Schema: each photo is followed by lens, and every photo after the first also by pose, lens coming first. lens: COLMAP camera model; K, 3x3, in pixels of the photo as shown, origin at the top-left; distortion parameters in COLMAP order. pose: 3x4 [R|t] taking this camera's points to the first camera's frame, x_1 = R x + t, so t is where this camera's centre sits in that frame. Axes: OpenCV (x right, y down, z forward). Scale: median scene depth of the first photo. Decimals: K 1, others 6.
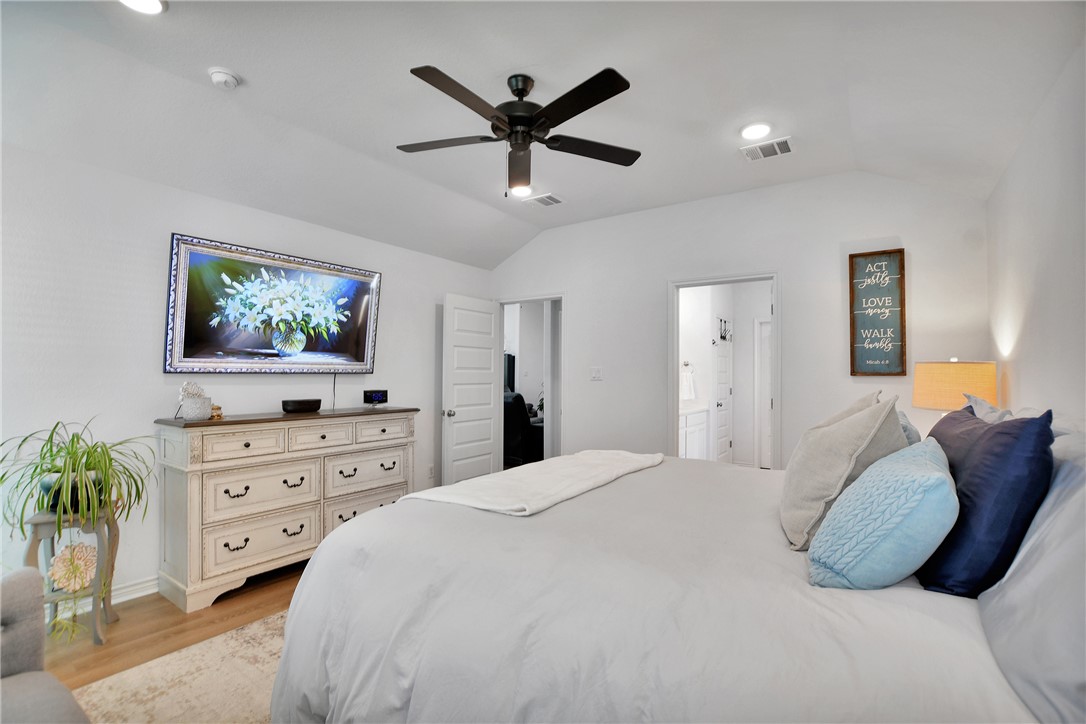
lens RADIAL K [[500.7, 0, 543.0], [0, 500.7, 362.0], [0, 0, 1]] dist [-0.000587, -0.000424]
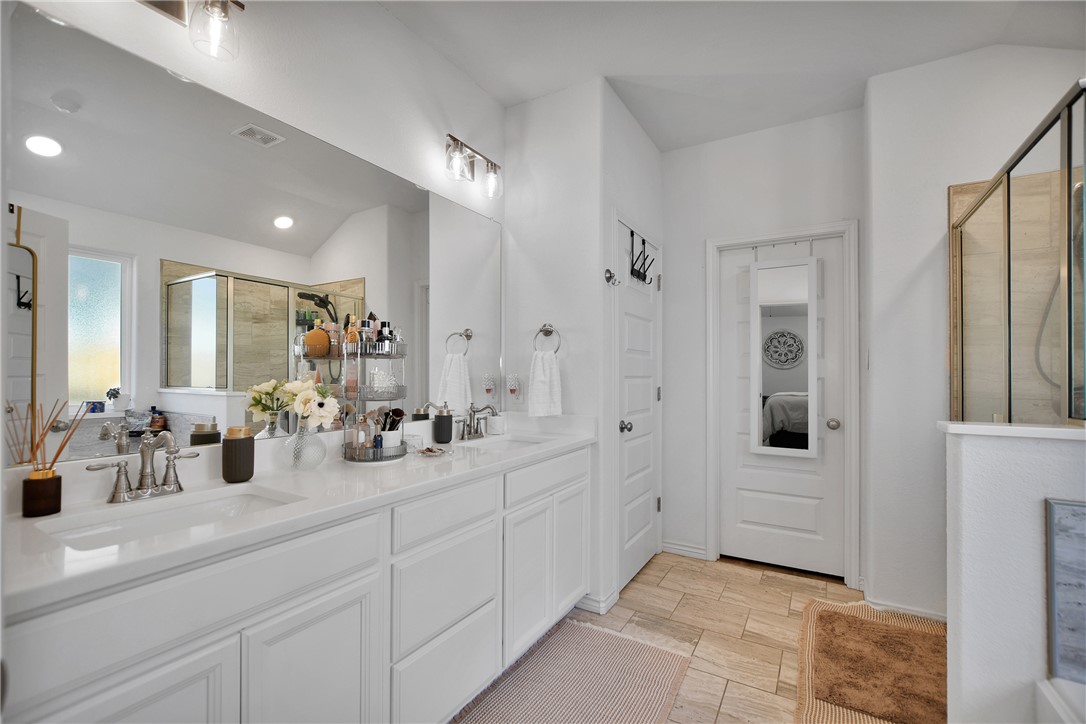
lens RADIAL K [[500.7, 0, 543.0], [0, 500.7, 362.0], [0, 0, 1]] dist [-0.000587, -0.000424]
pose [[0.997635, -0.003781, 0.068636, 0.494420], [0.002863, 0.999905, 0.013462, 0.047675], [-0.068680, -0.013234, 0.997551, 1.134185]]
